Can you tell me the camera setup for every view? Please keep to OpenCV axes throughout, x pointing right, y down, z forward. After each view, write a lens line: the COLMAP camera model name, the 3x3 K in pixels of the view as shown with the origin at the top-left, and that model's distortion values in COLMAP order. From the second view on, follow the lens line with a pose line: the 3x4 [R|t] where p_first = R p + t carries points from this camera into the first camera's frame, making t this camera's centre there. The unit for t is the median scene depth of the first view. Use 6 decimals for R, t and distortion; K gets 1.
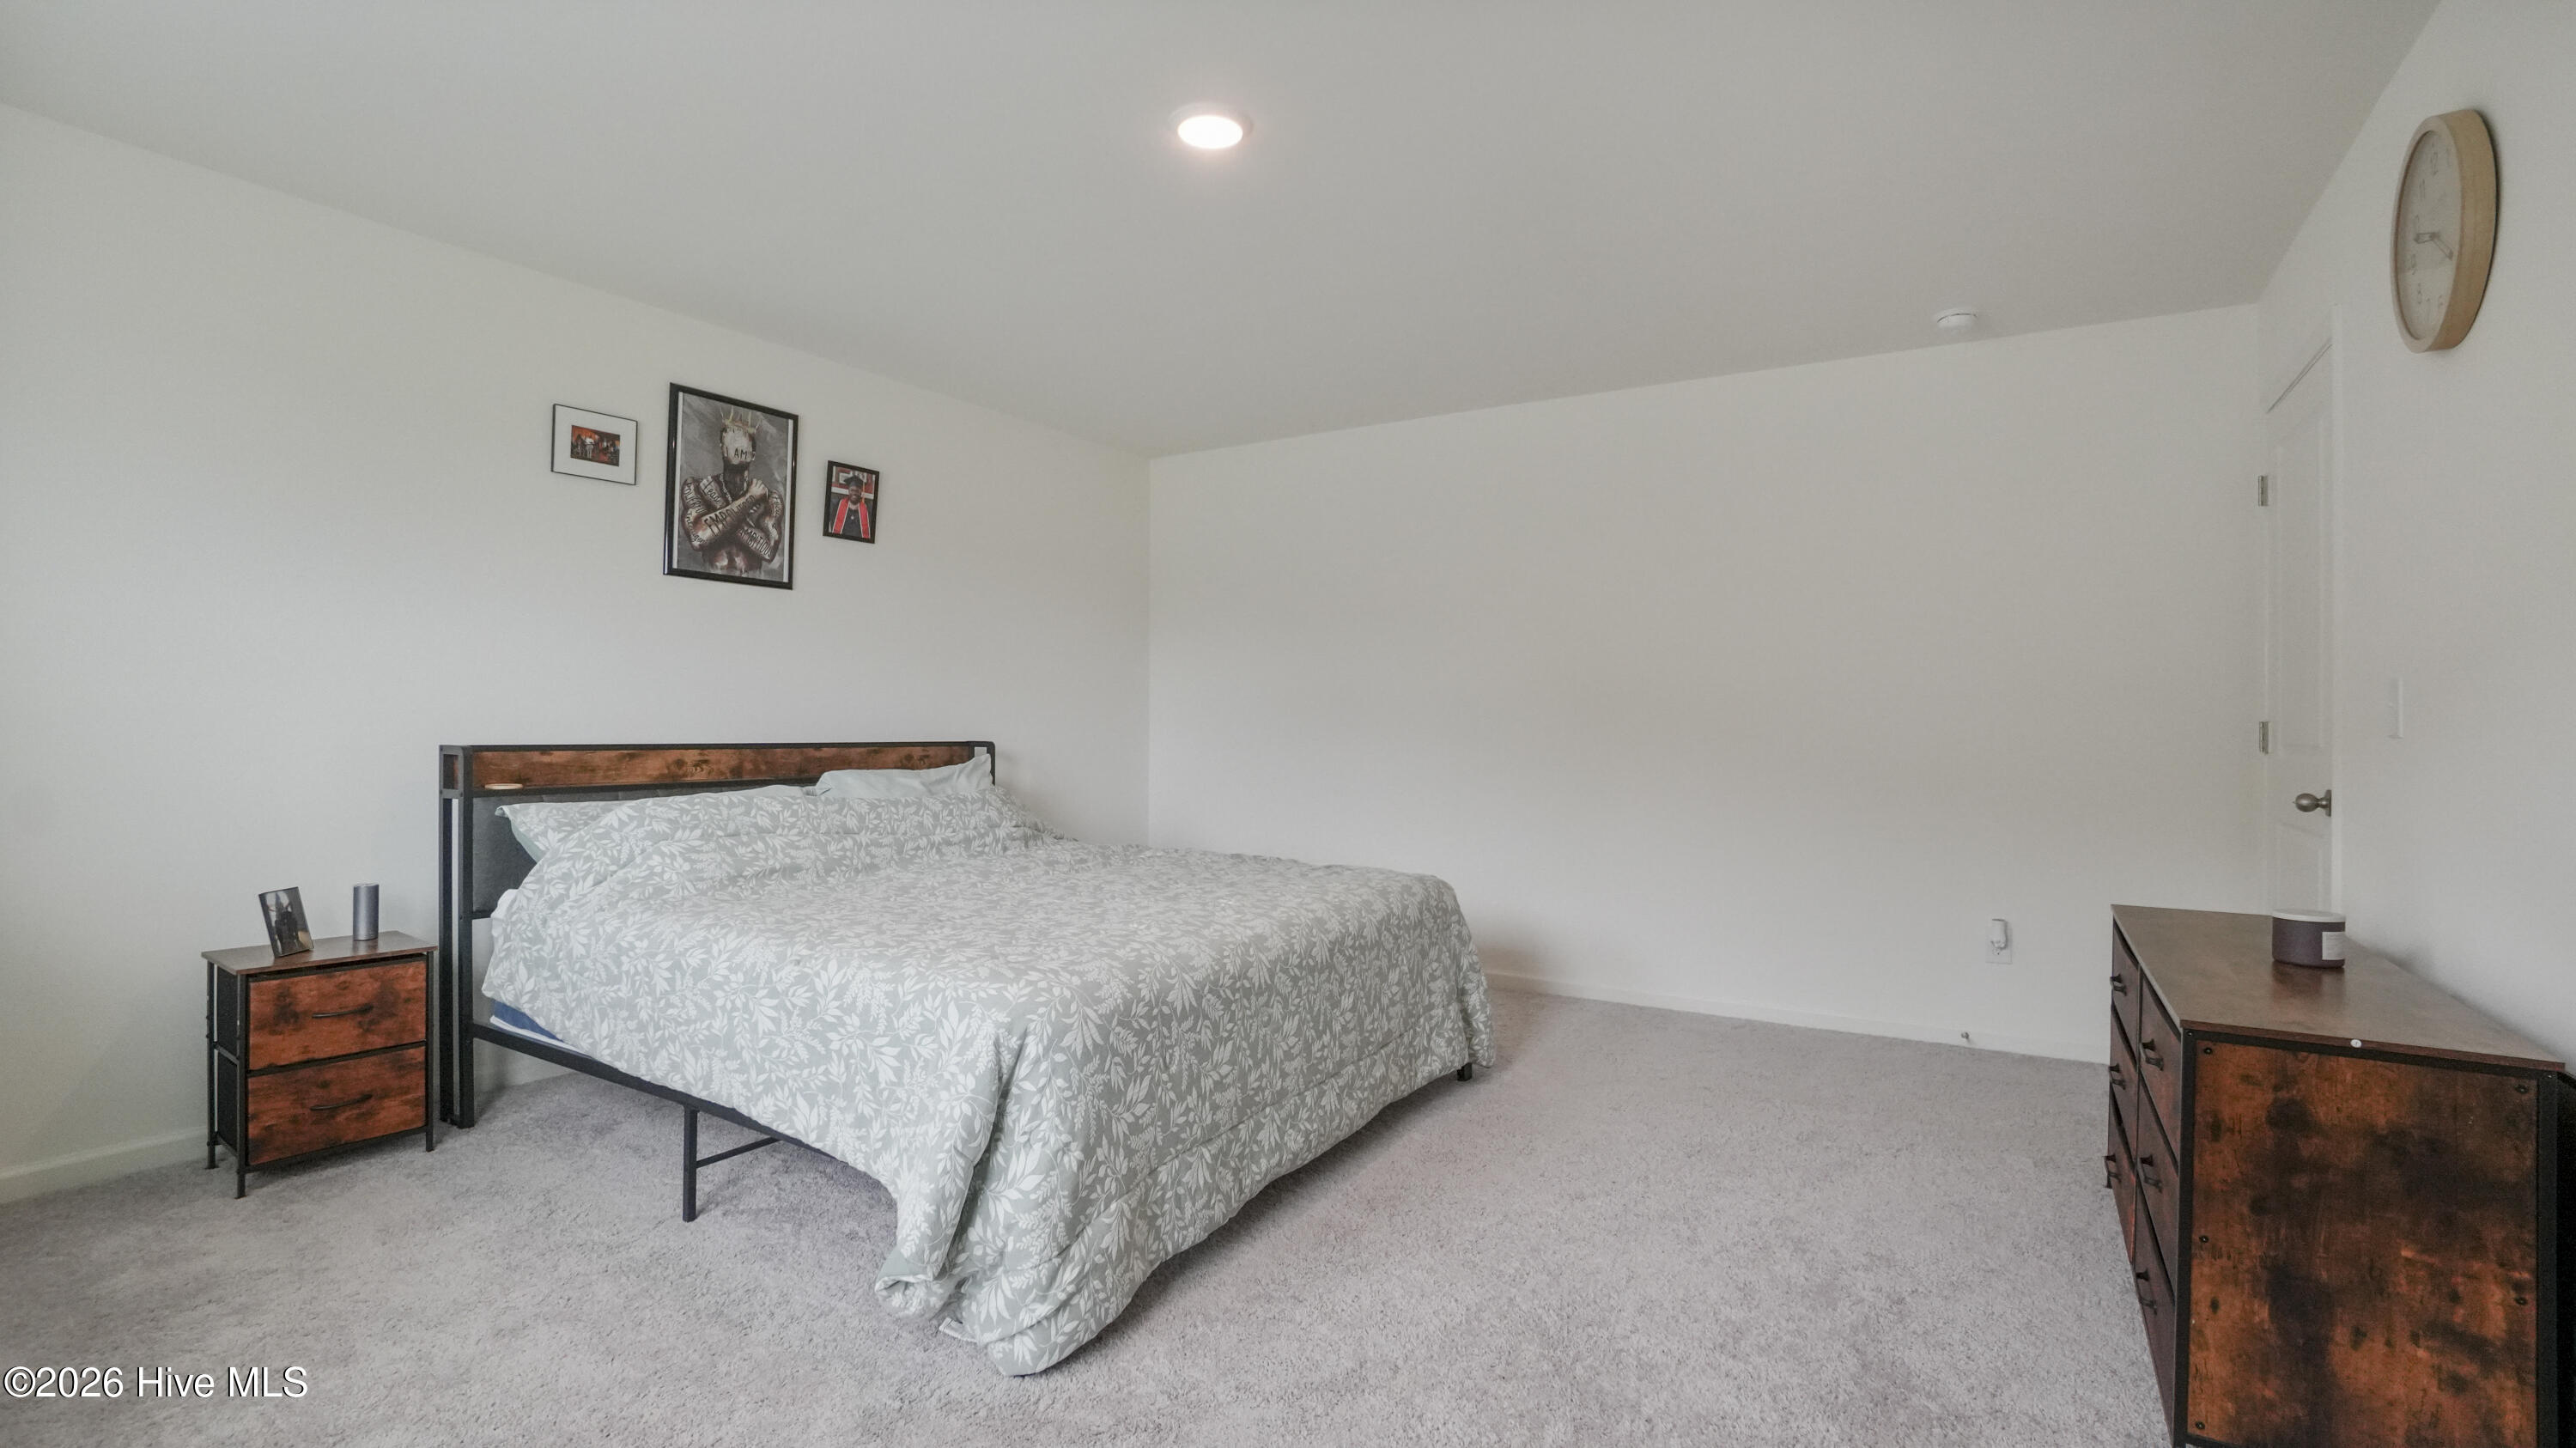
lens RADIAL K [[1133.5, 0, 1266.2], [0, 1133.5, 732.9], [0, 0, 1]] dist [-0.031858, -0.000111]
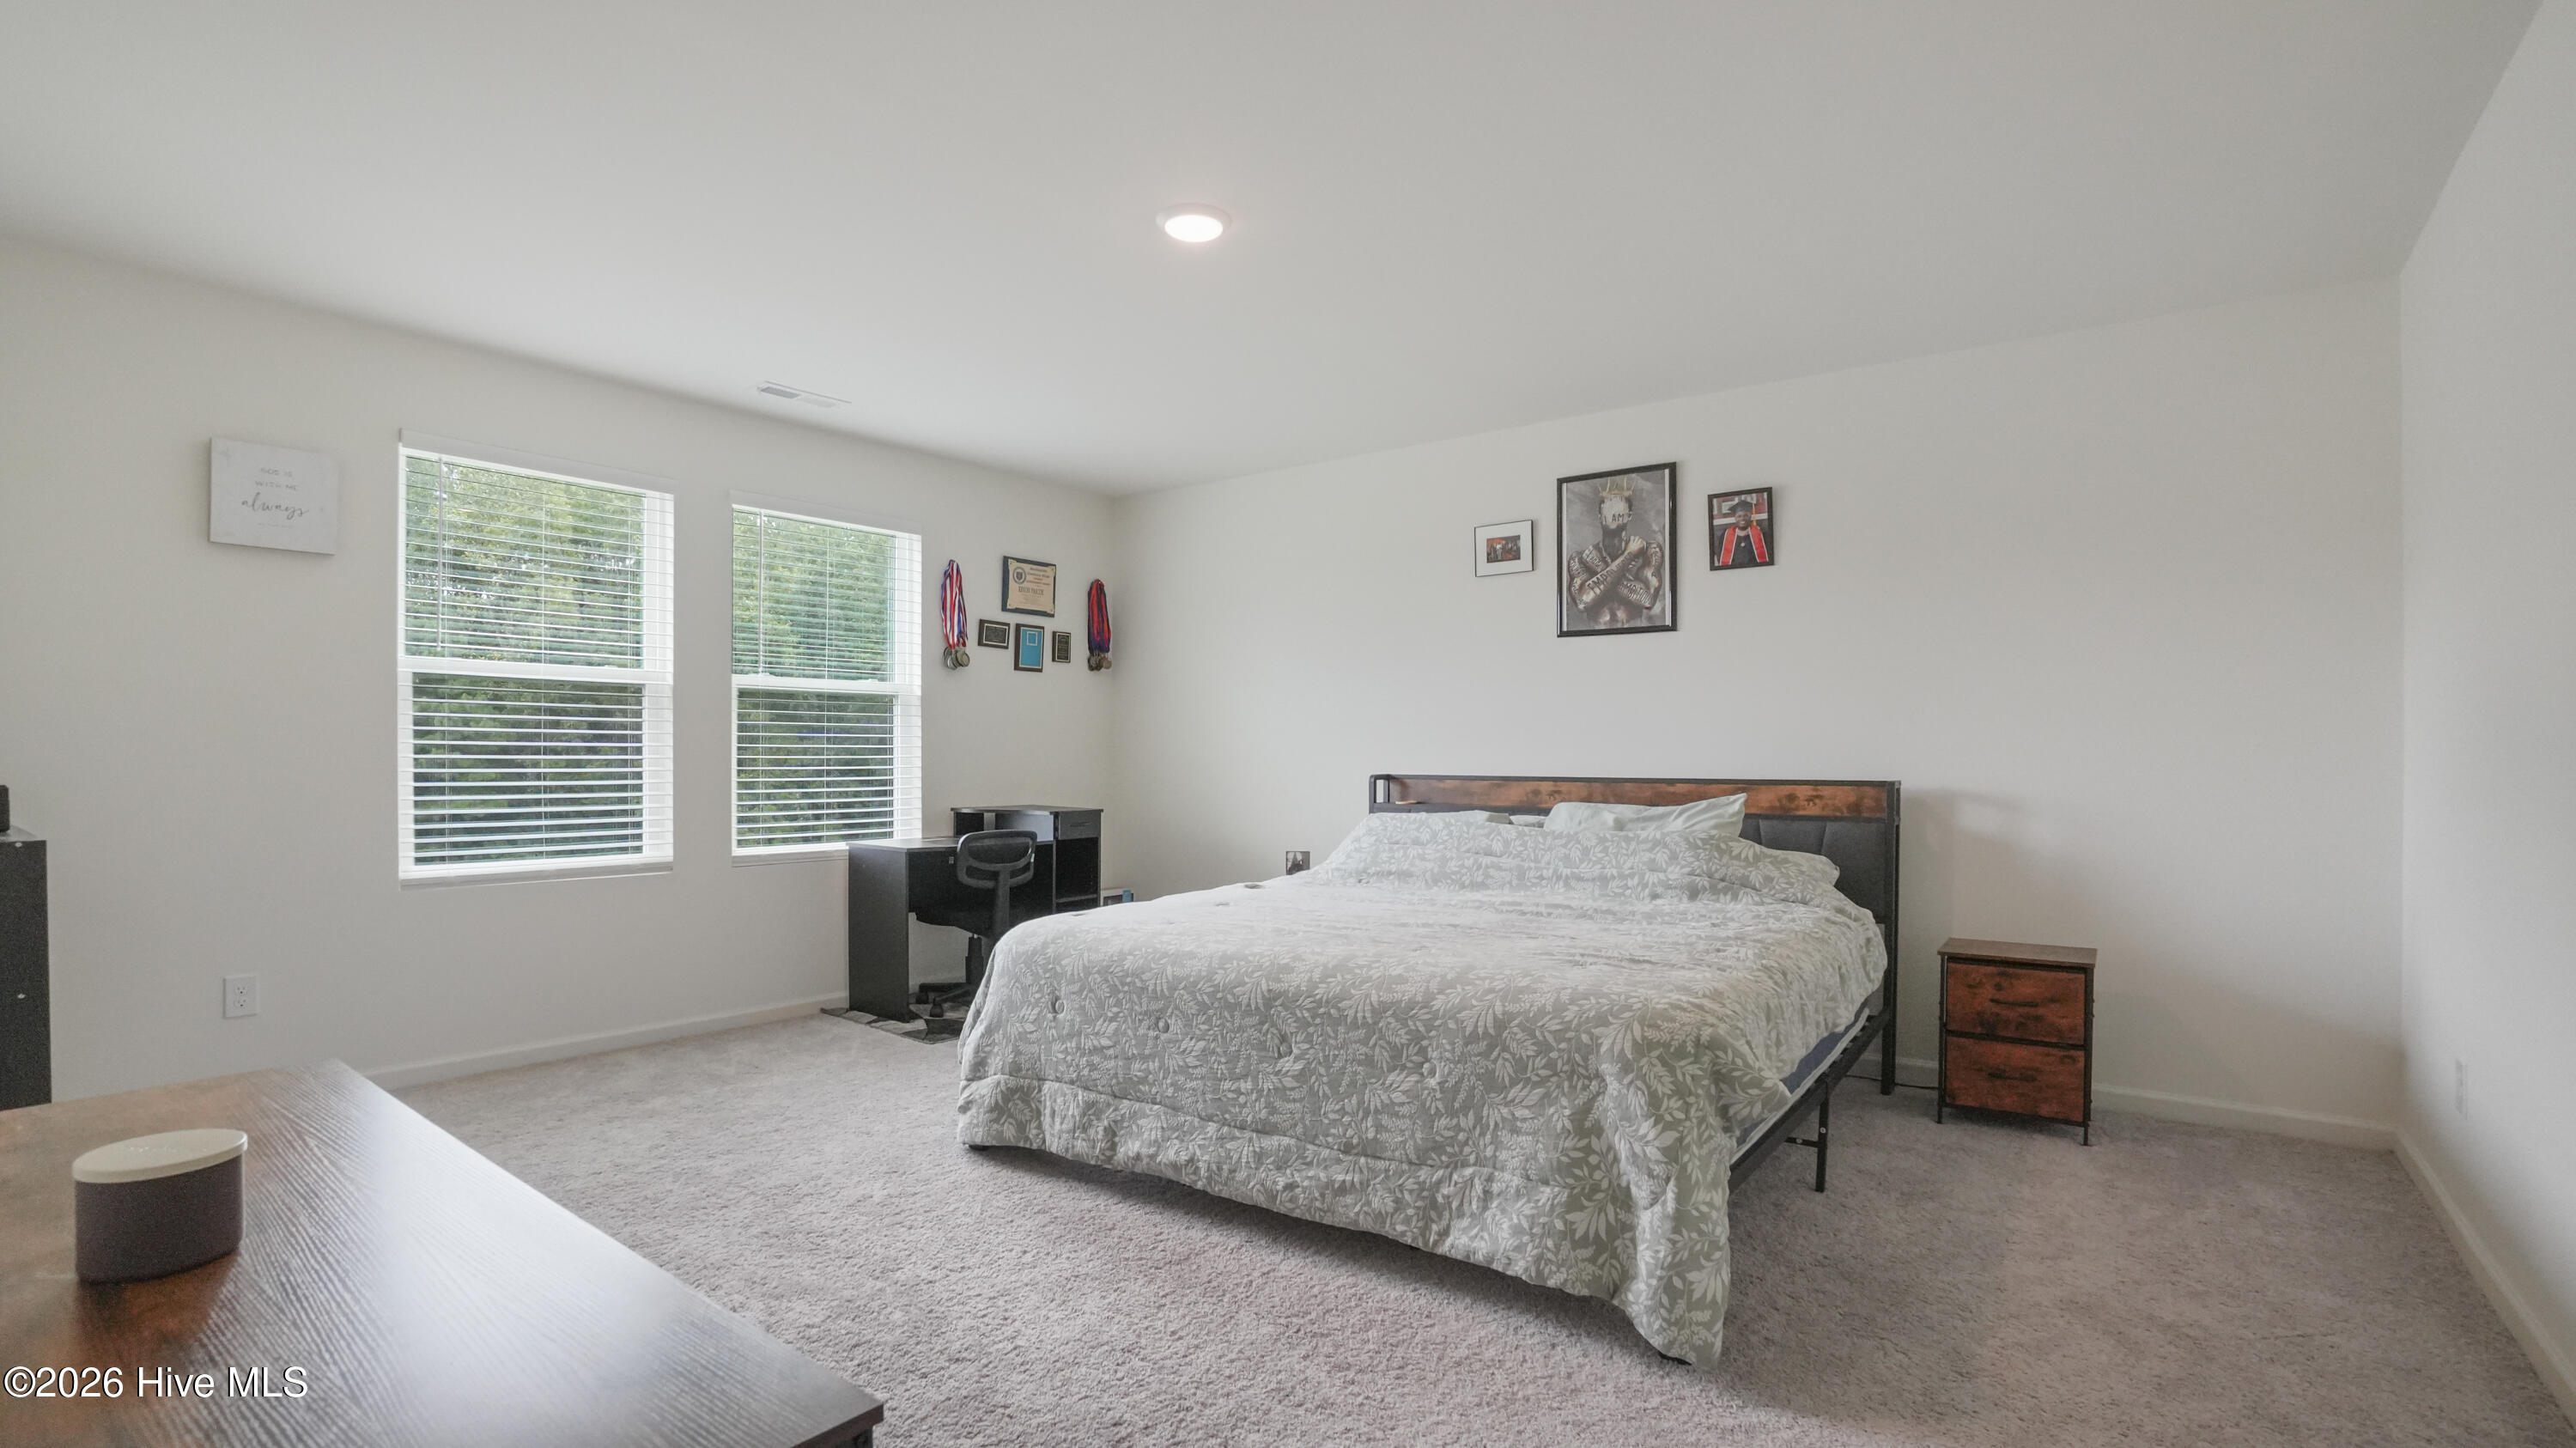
lens RADIAL K [[1175.3, 0, 1281.8], [0, 1175.3, 747.3], [0, 0, 1]] dist [-0.021748, 0.002653]
pose [[-0.059455, -0.011461, -0.998165, 0.717190], [-0.008050, 0.999907, -0.011002, -0.004956], [0.998199, 0.007382, -0.059541, 0.741576]]
